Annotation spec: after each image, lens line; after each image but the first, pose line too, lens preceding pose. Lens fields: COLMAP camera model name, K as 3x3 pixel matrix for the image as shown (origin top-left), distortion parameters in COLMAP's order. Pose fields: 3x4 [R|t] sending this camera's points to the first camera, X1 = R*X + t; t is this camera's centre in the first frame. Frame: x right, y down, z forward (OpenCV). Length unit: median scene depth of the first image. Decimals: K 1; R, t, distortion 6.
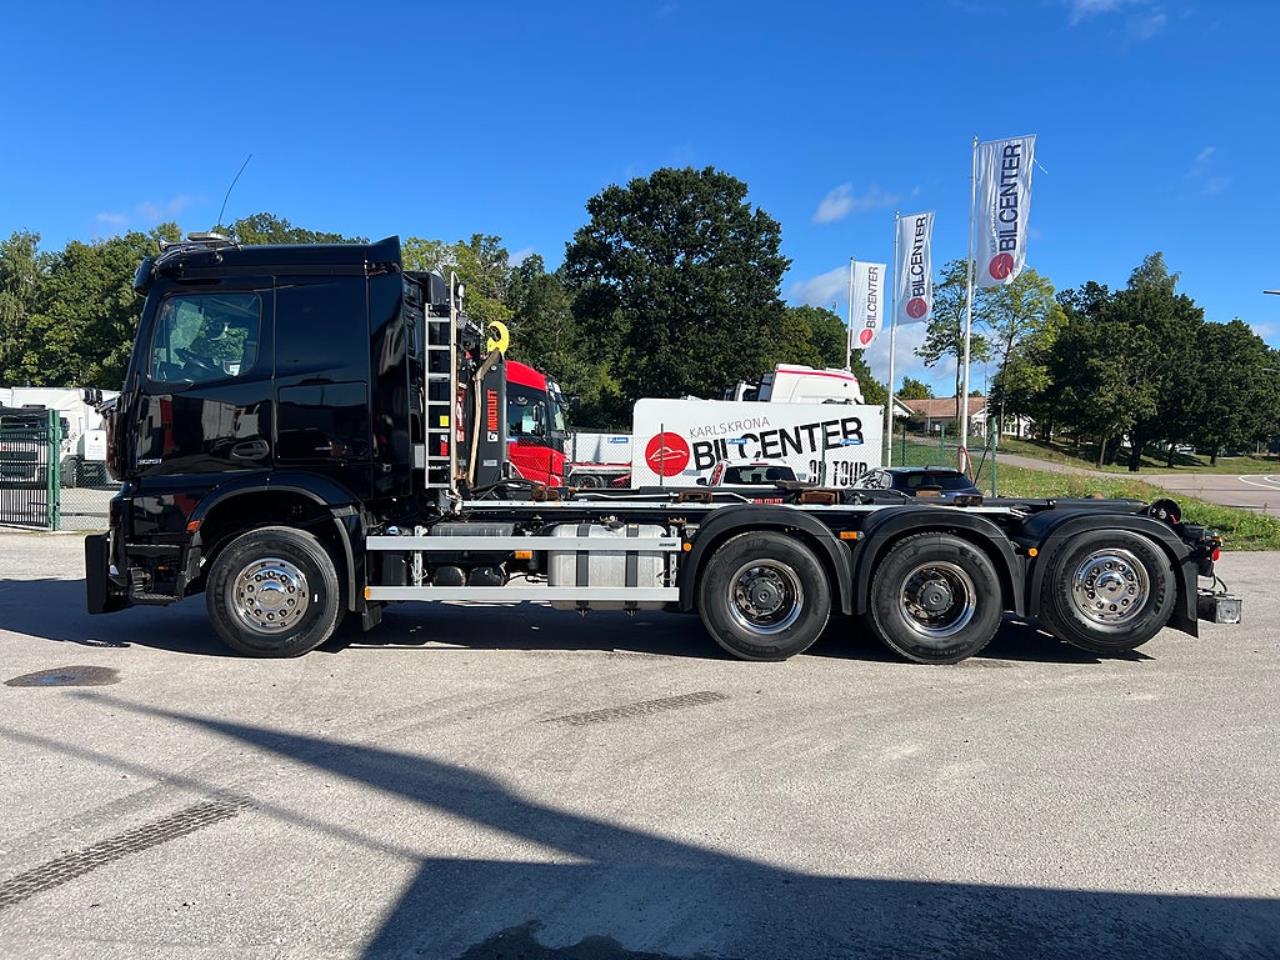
lens RADIAL K [[961.7, 0, 633.7], [0, 961.7, 475.2], [0, 0, 1]] dist [0.066878, -0.075865]
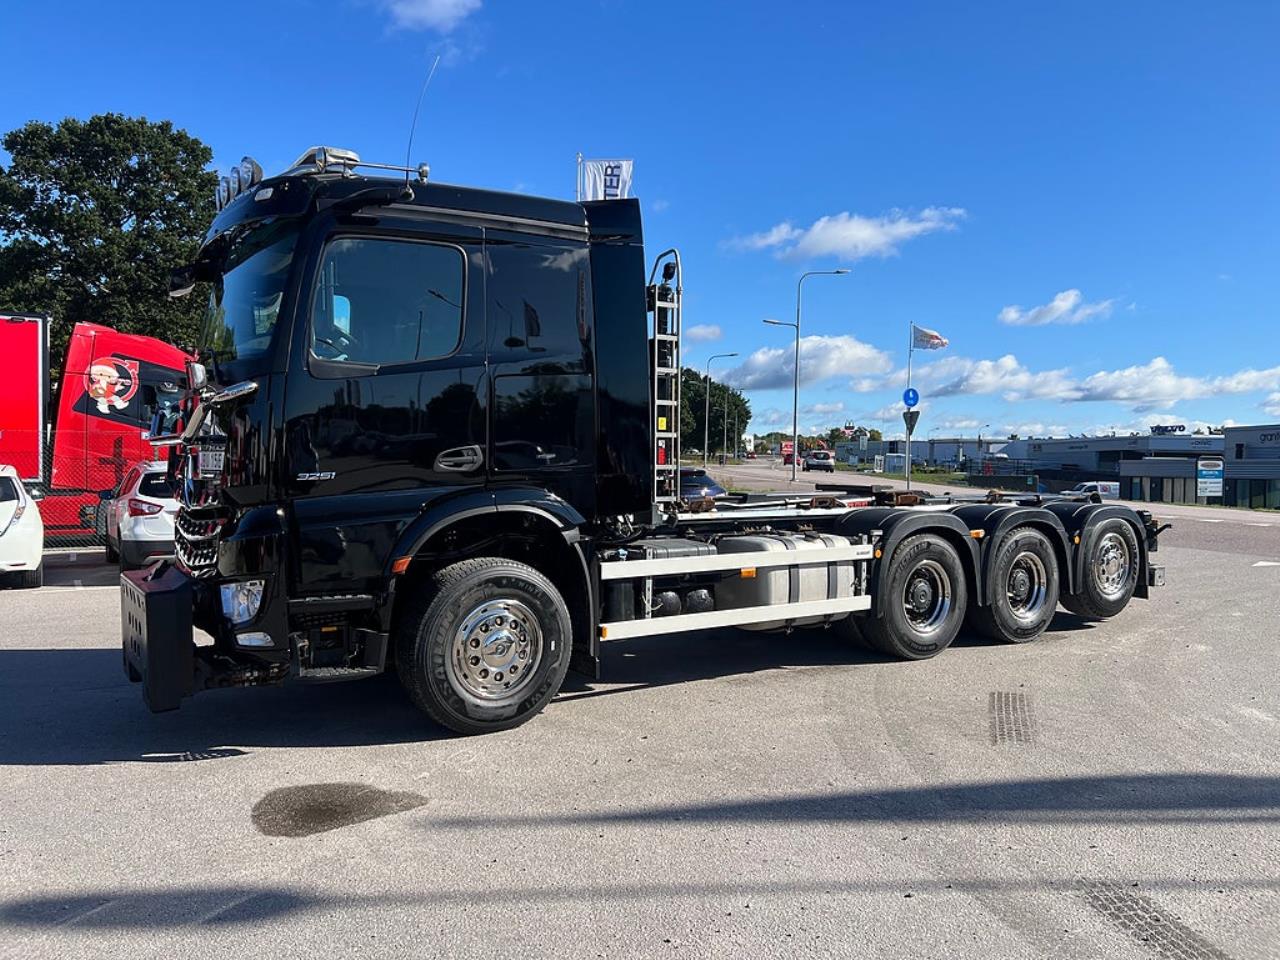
lens RADIAL K [[961.7, 0, 634.3], [0, 961.7, 487.7], [0, 0, 1]] dist [0.066878, -0.075865]
pose [[0.826365, -0.022953, 0.562667, -0.253252], [0.013149, 0.999683, 0.021469, -0.006408], [-0.562981, -0.010343, 0.826405, 0.112706]]
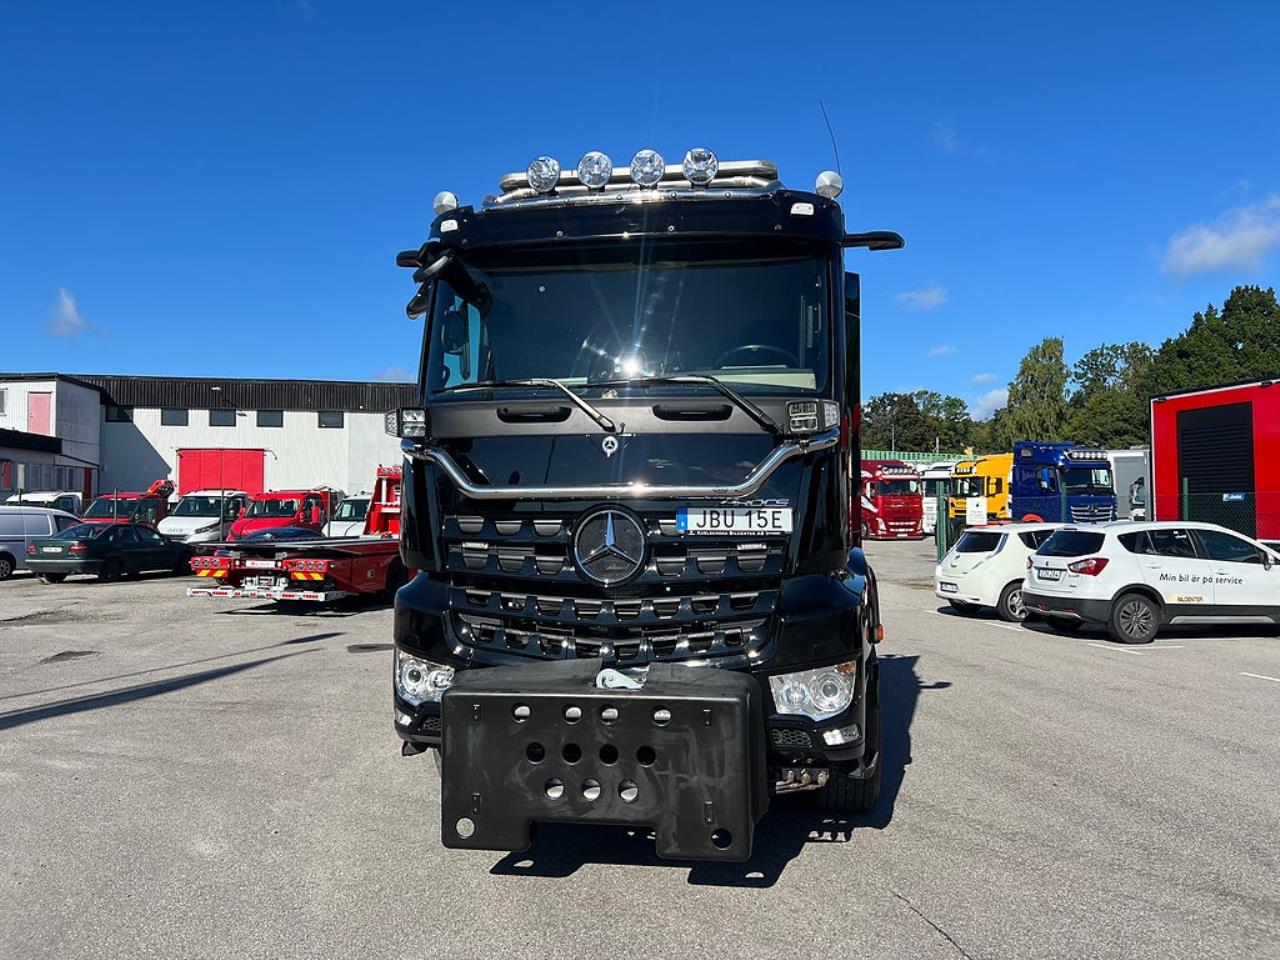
lens RADIAL K [[961.7, 0, 650.1], [0, 961.7, 472.1], [0, 0, 1]] dist [0.066878, -0.075865]
pose [[0.216844, -0.054448, -0.974687, 0.411932], [-0.013748, 0.998174, -0.058819, -0.004630], [0.976109, 0.026155, 0.215700, 0.361581]]
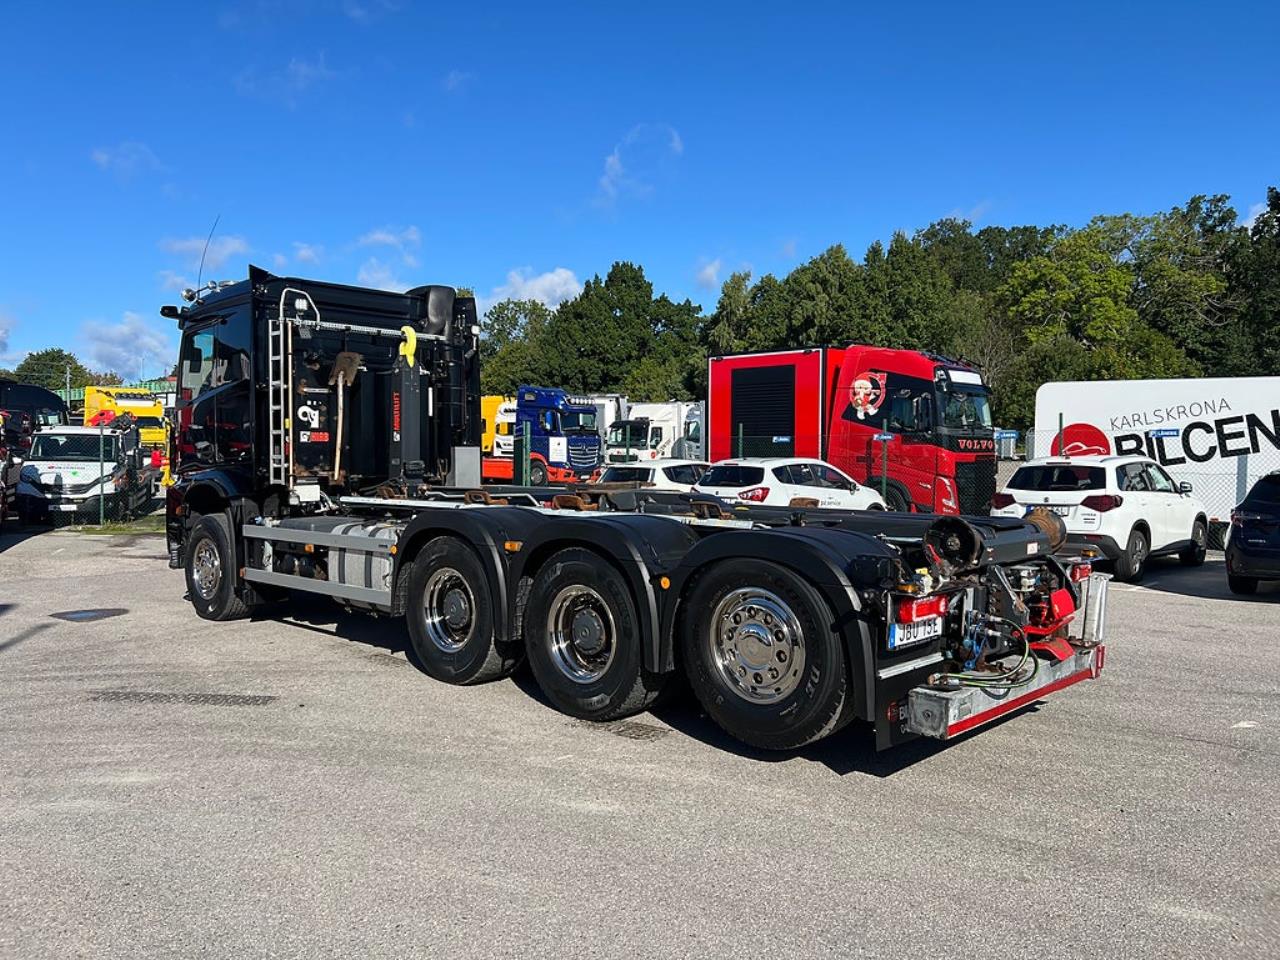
lens RADIAL K [[961.7, 0, 631.1], [0, 961.7, 471.8], [0, 0, 1]] dist [0.066878, -0.075865]
pose [[0.731246, 0.003744, -0.682104, 0.310286], [-0.007563, 0.999968, -0.002619, -0.000211], [0.682072, 0.007074, 0.731251, 0.164946]]
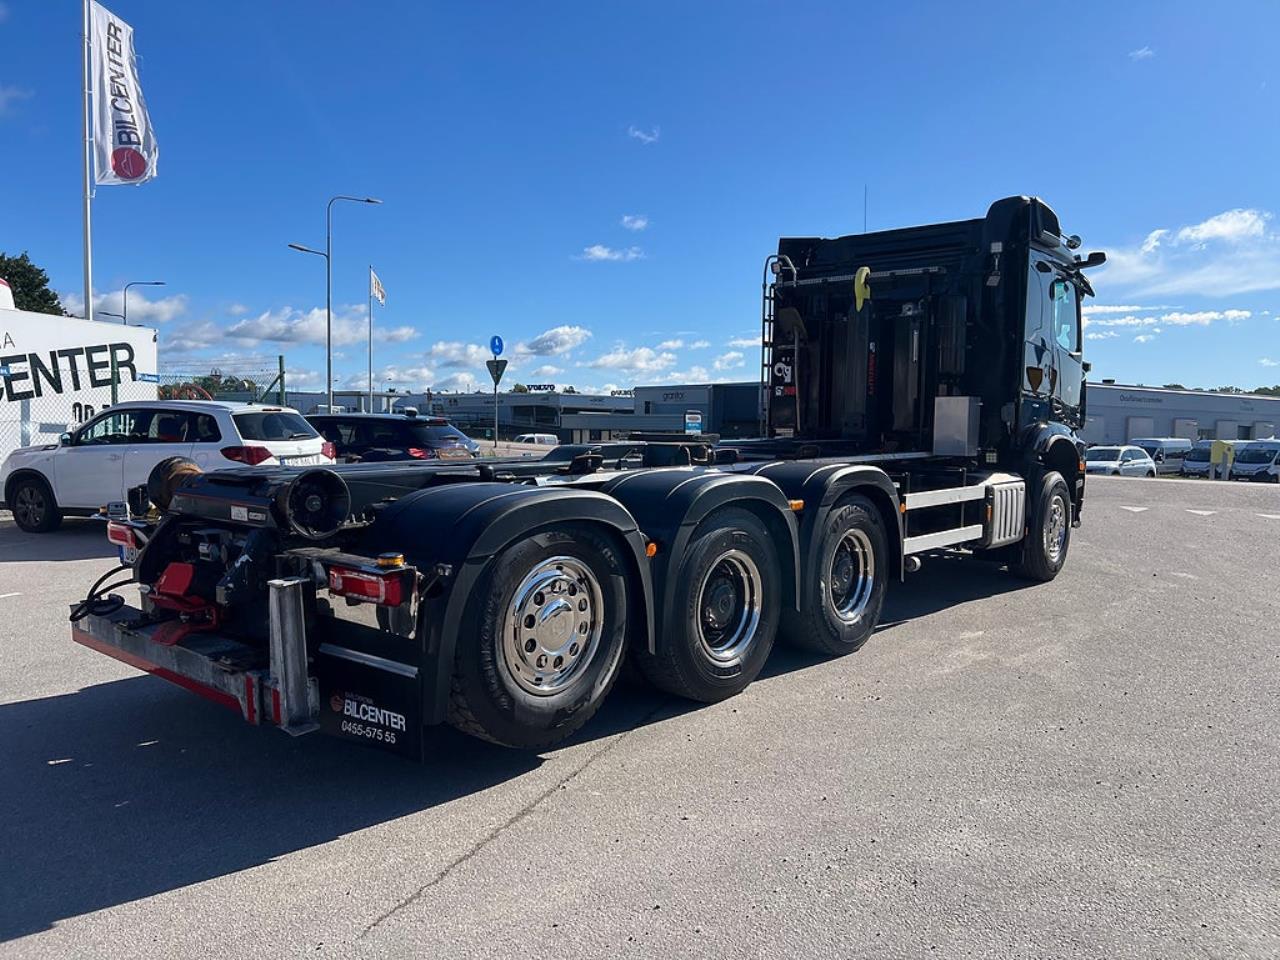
lens RADIAL K [[961.7, 0, 655.3], [0, 961.7, 490.7], [0, 0, 1]] dist [0.066878, -0.075865]
pose [[0.316307, -0.077966, 0.945447, -0.334230], [0.008202, 0.996805, 0.079457, -0.005399], [-0.948621, -0.017378, 0.315936, 0.402657]]
